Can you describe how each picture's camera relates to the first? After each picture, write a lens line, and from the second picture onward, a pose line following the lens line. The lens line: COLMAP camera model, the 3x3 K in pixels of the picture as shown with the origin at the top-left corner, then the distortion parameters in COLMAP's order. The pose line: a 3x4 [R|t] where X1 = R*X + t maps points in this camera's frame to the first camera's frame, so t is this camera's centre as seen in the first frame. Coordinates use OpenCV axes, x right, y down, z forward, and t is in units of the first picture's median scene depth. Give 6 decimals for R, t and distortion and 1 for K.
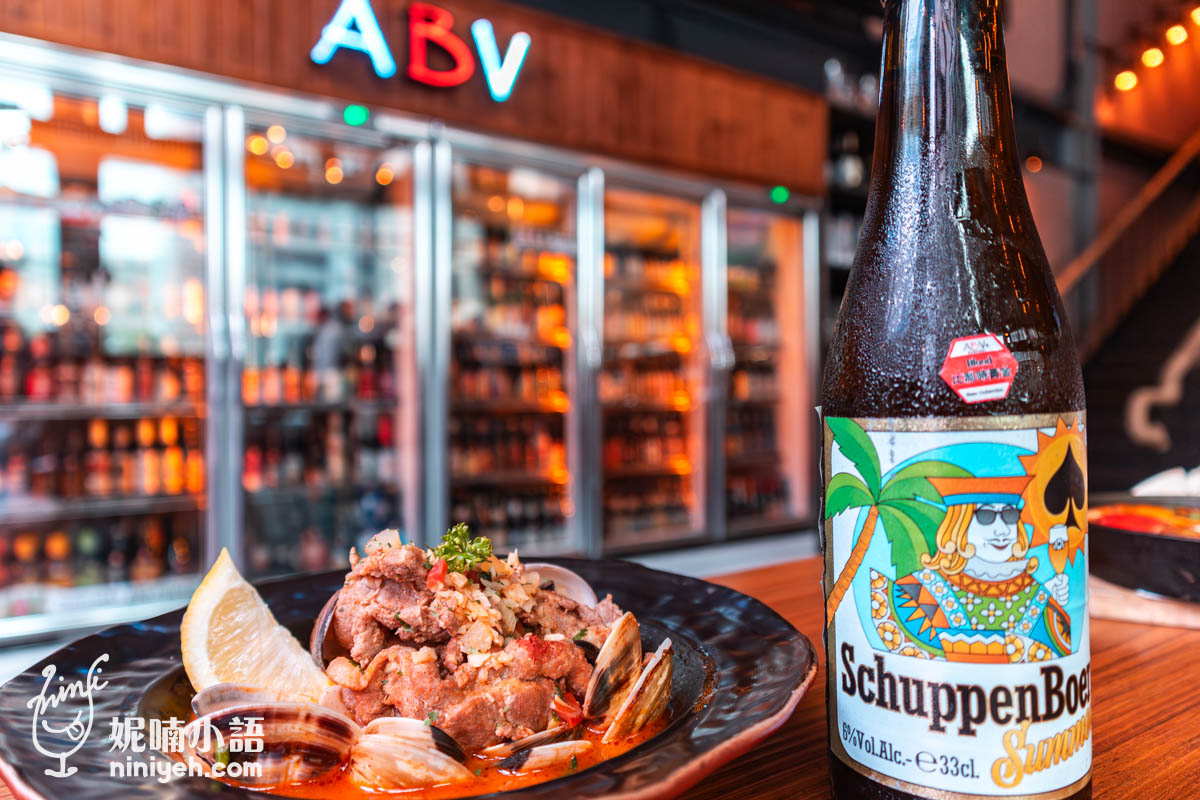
lens RADIAL K [[833.4, 0, 599.5], [0, 833.4, 400.1], [0, 0, 1]] dist [0.013430, 0.004081]
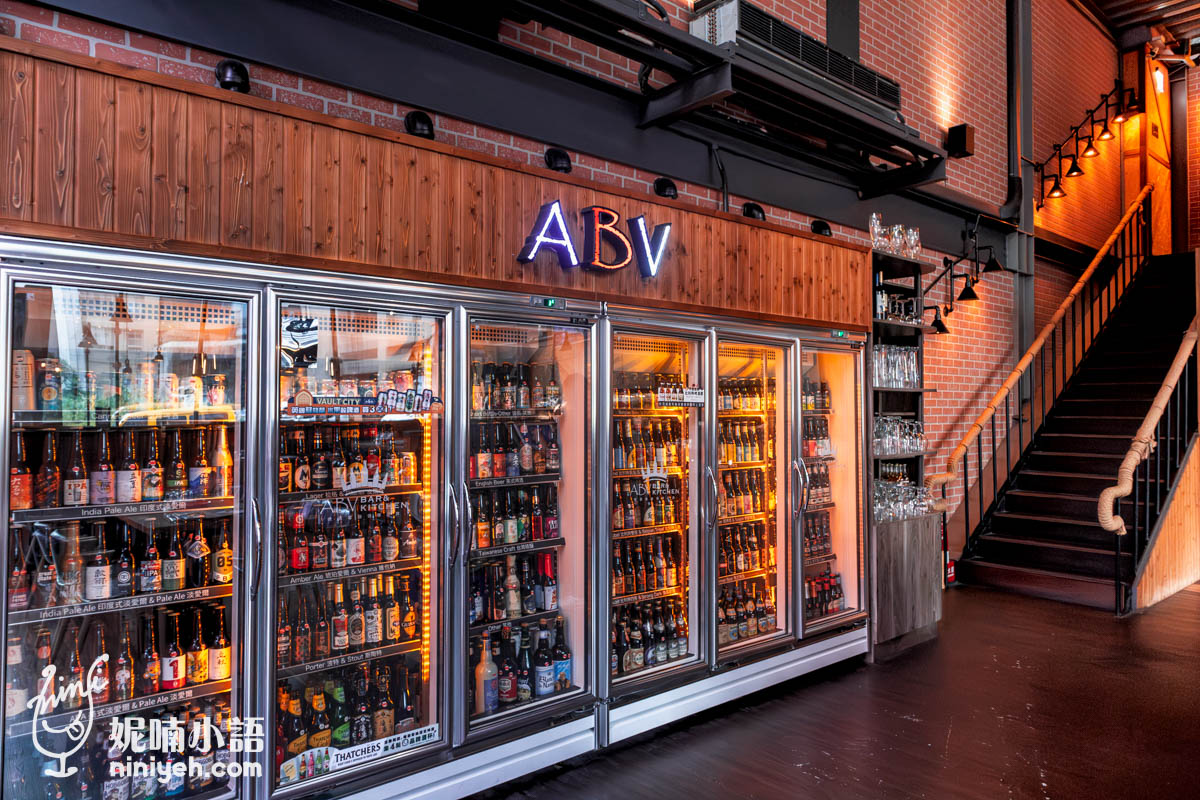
lens RADIAL K [[833.4, 0, 601.1], [0, 833.4, 398.0], [0, 0, 1]] dist [0.013430, 0.004081]
pose [[0.991510, 0.005720, 0.129908, -0.286155], [-0.002654, 0.999714, -0.023766, -0.140020], [-0.130007, 0.023219, 0.991241, -0.110094]]
